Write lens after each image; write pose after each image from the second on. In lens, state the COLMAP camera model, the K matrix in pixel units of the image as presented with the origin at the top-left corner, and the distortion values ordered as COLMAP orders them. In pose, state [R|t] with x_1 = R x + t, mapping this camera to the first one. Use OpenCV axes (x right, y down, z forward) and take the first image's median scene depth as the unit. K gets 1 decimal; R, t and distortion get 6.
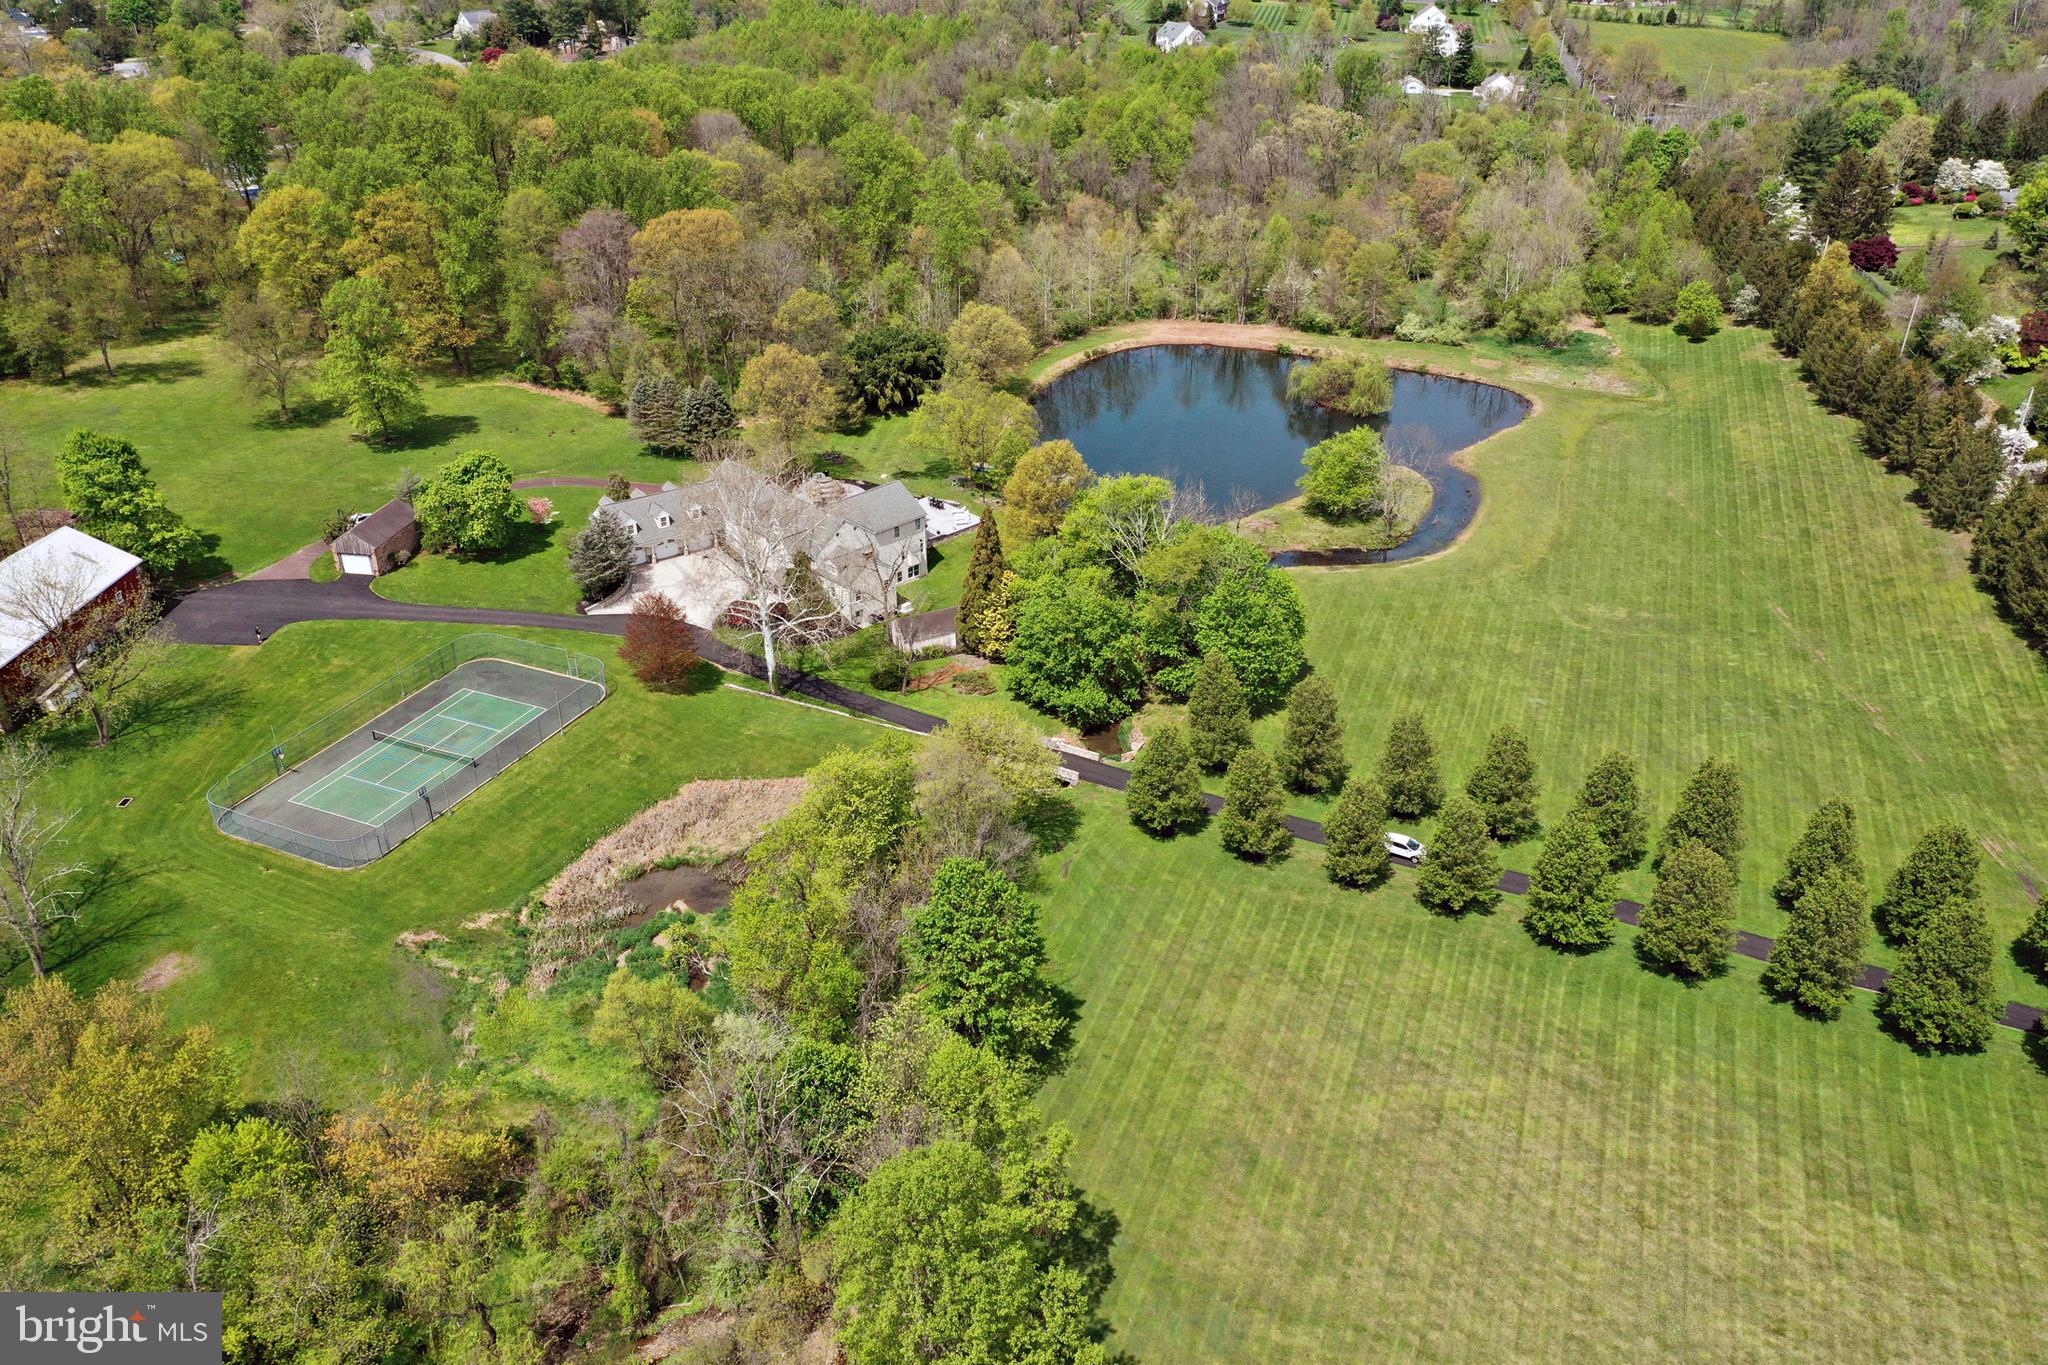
lens RADIAL K [[1612.2, 0, 1017.6], [0, 1612.2, 684.1], [0, 0, 1]] dist [-0.007334, -0.005604]
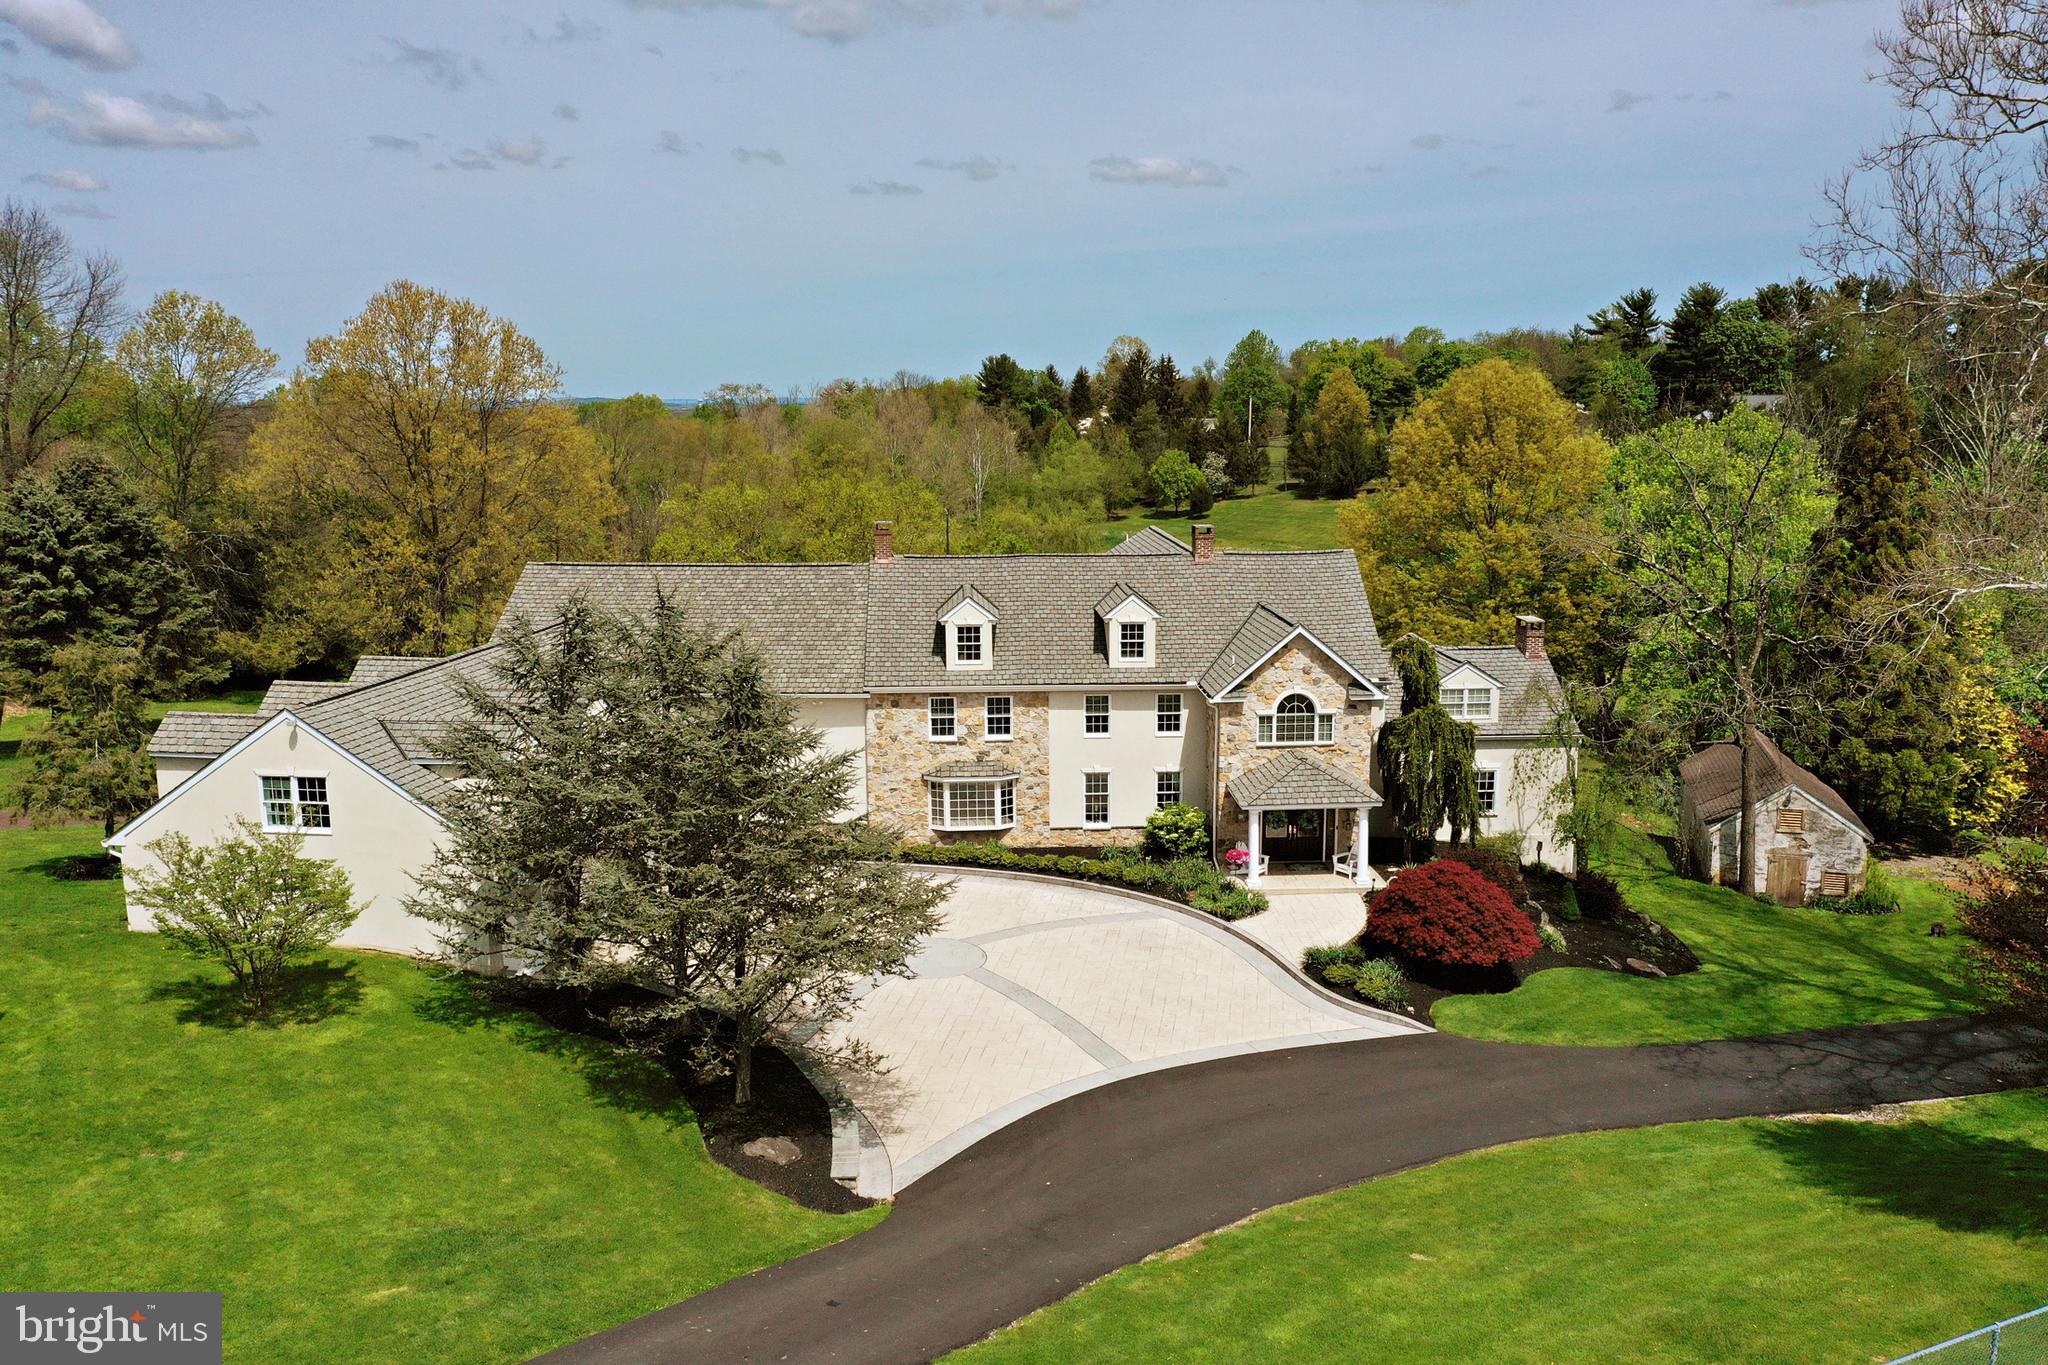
lens RADIAL K [[1612.2, 0, 1022.5], [0, 1612.2, 676.4], [0, 0, 1]] dist [-0.007334, -0.005604]
pose [[0.654153, -0.119325, 0.746891, -0.362964], [0.359852, 0.917656, -0.168564, -0.057891], [-0.665275, 0.379036, 0.643227, 0.886960]]
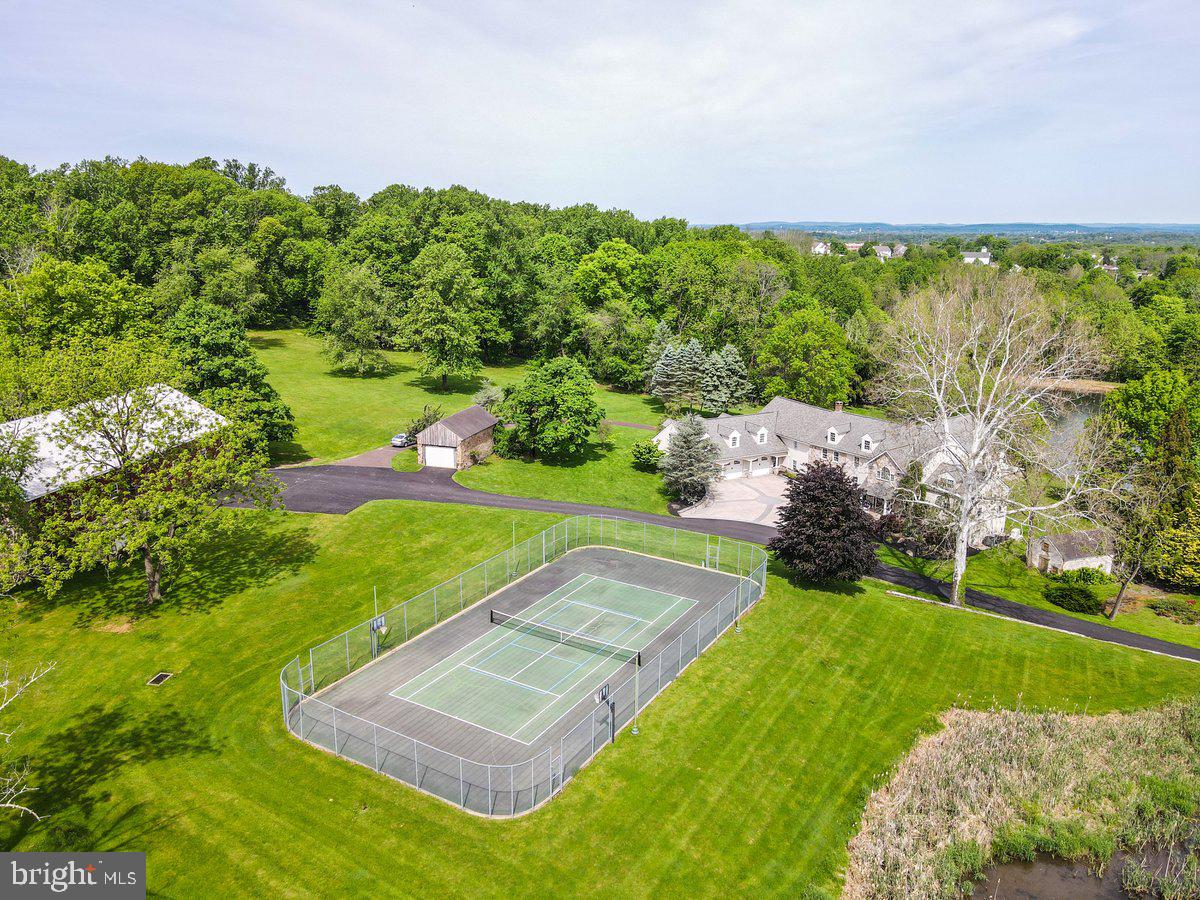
lens RADIAL K [[879.0, 0, 602.5], [0, 879.0, 447.8], [0, 0, 1]] dist [0.005599, 0.017611]
pose [[0.994618, 0.045726, -0.092976, -0.268360], [-0.067238, 0.967587, -0.243423, 0.045179], [0.078831, 0.248364, 0.965454, 0.499298]]
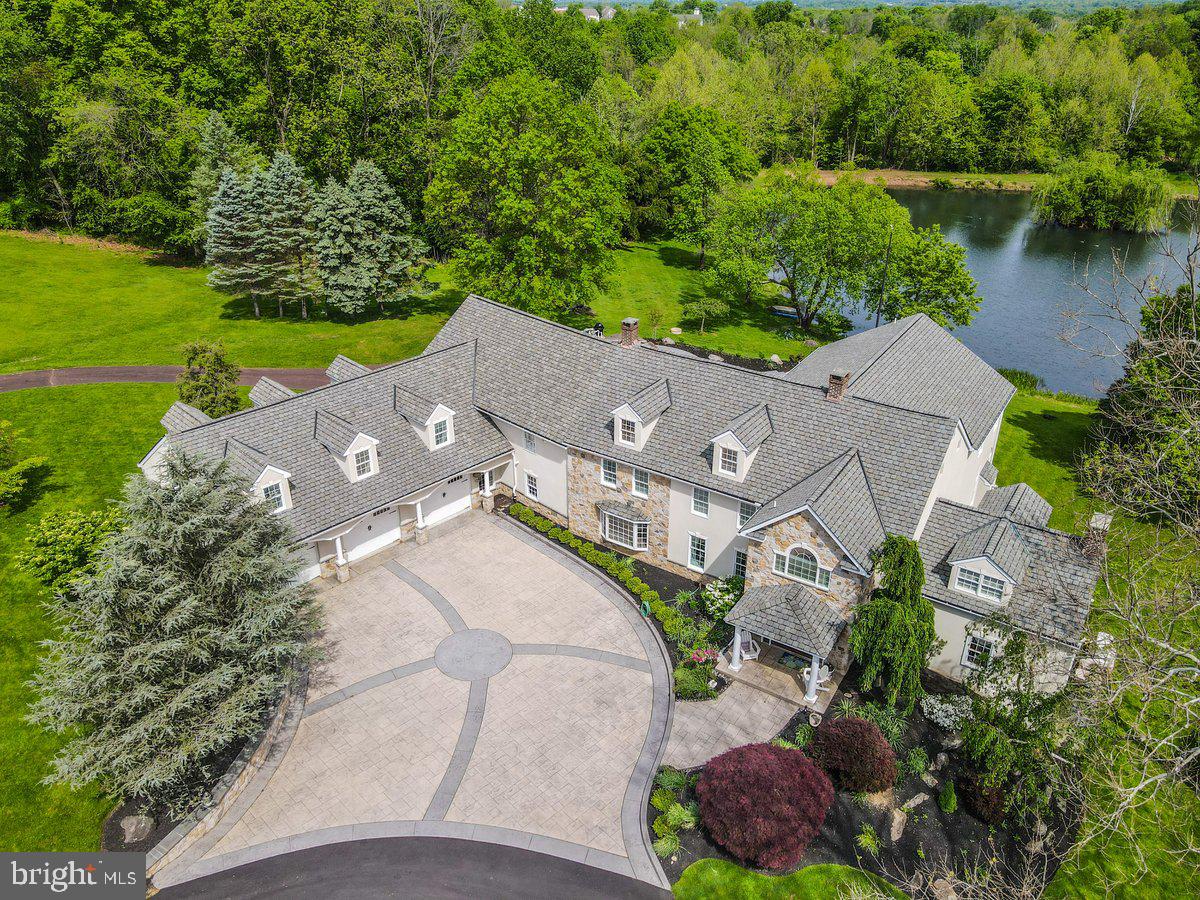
lens RADIAL K [[879.0, 0, 602.4], [0, 879.0, 443.4], [0, 0, 1]] dist [0.005599, 0.017611]
pose [[0.975621, -0.086841, 0.201549, -0.221602], [0.092891, 0.995460, -0.020734, -0.103255], [-0.198834, 0.038951, 0.979259, 0.855640]]
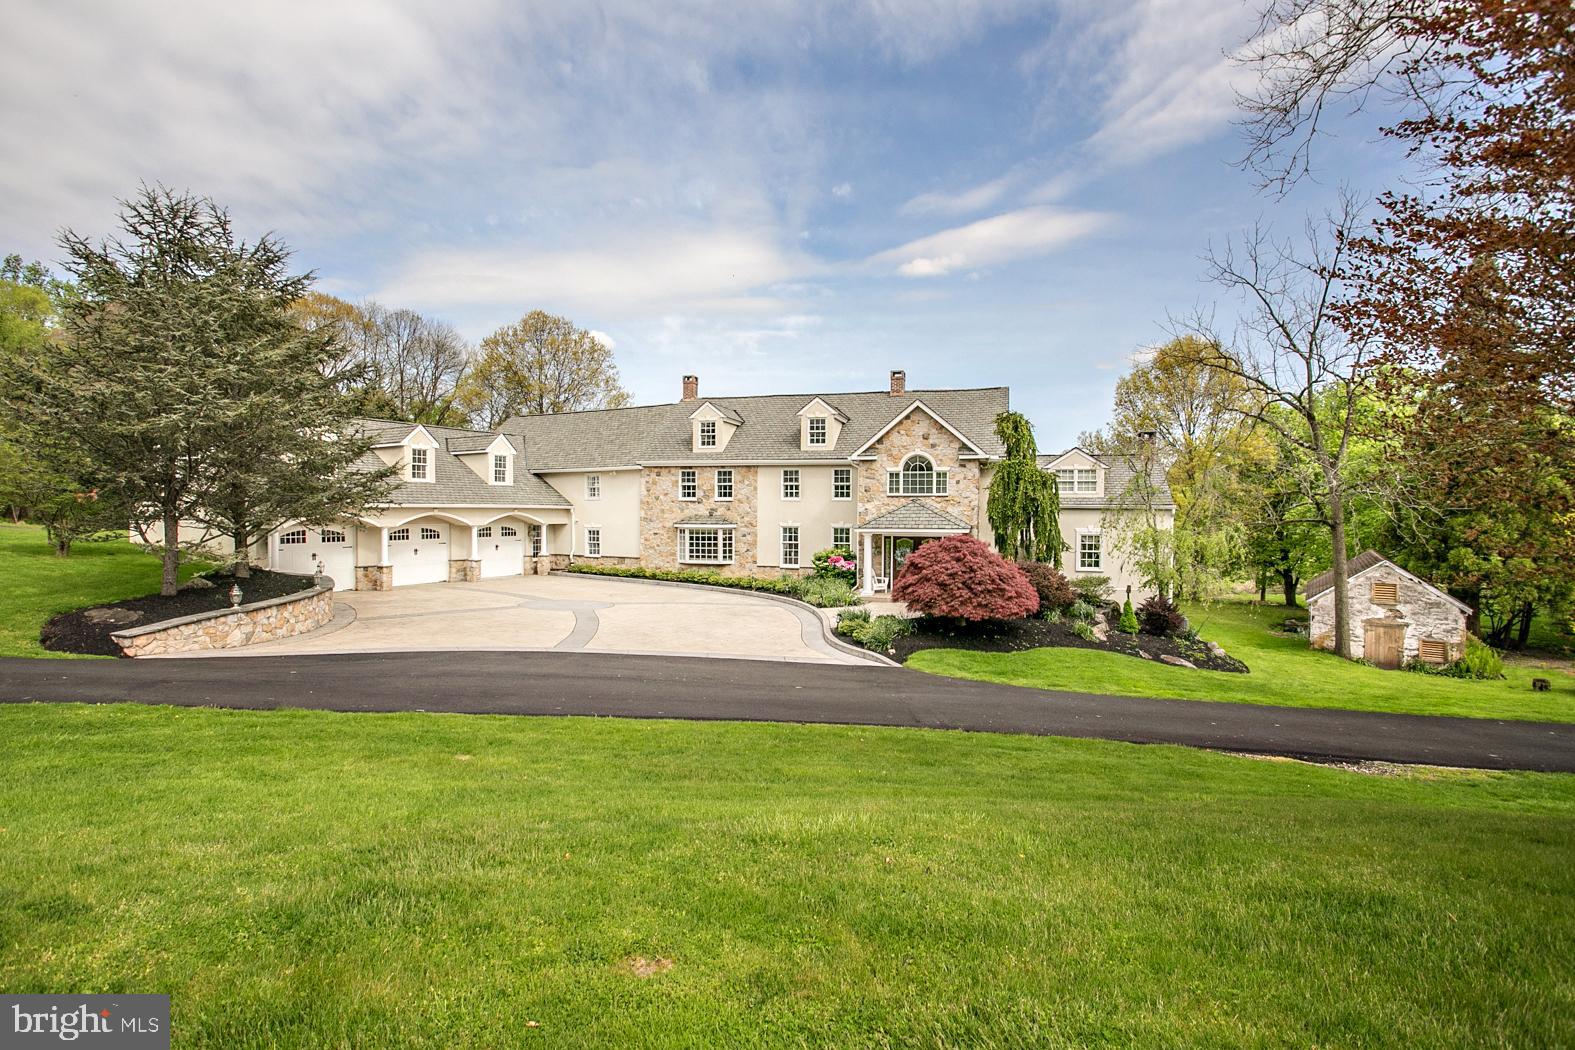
lens RADIAL K [[764.8, 0, 772.1], [0, 764.8, 529.4], [0, 0, 1]] dist [-0.050894, 0.004076]
pose [[0.869525, 0.009795, 0.493791, -0.249451], [0.217227, 0.890320, -0.400179, -0.014163], [-0.443552, 0.455230, 0.772028, 0.922161]]
